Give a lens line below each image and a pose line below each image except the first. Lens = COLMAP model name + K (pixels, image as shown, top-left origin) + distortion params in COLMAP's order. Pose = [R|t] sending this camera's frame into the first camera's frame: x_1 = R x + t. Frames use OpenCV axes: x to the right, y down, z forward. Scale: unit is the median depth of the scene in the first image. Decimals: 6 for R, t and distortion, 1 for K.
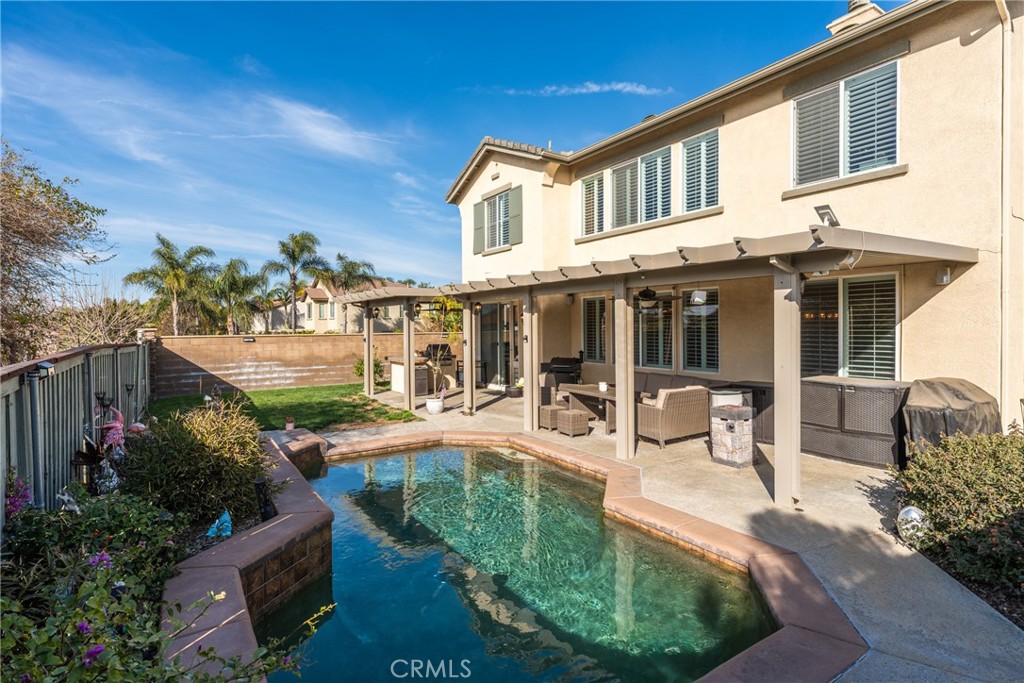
lens RADIAL K [[499.7, 0, 510.9], [0, 499.7, 332.8], [0, 0, 1]] dist [0.000922, 0.000108]
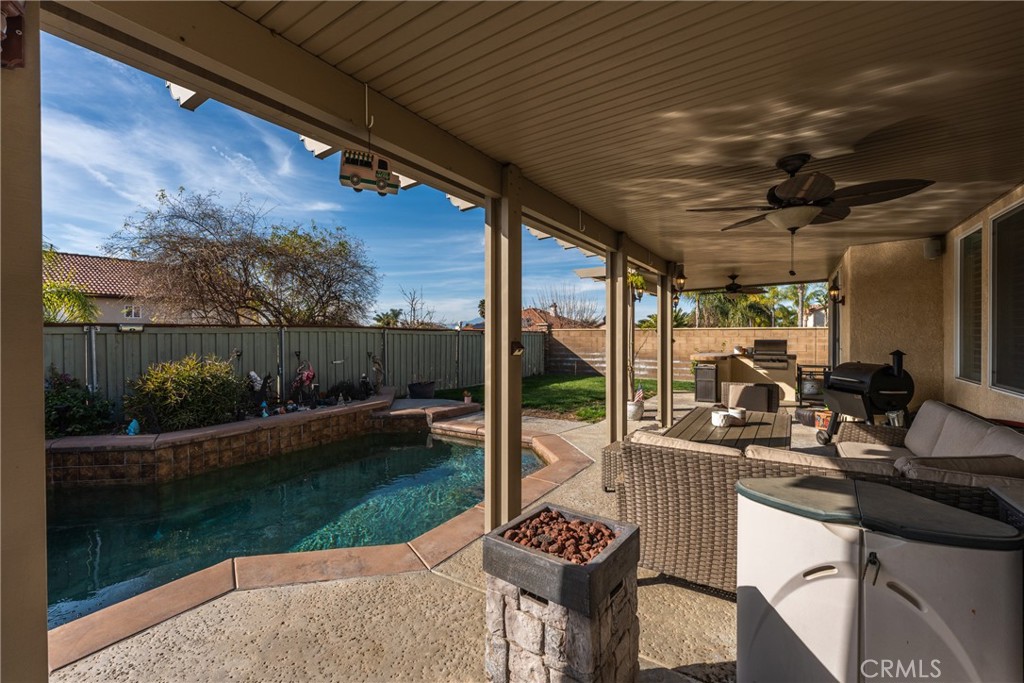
lens RADIAL K [[425.1, 0, 509.9], [0, 425.1, 338.1], [0, 0, 1]] dist [0.000102, 0.000000]
pose [[0.390292, 0.012261, -0.920609, 0.297258], [-0.013124, 0.999884, 0.007753, 0.021421], [0.920598, 0.009056, 0.390408, 0.413853]]
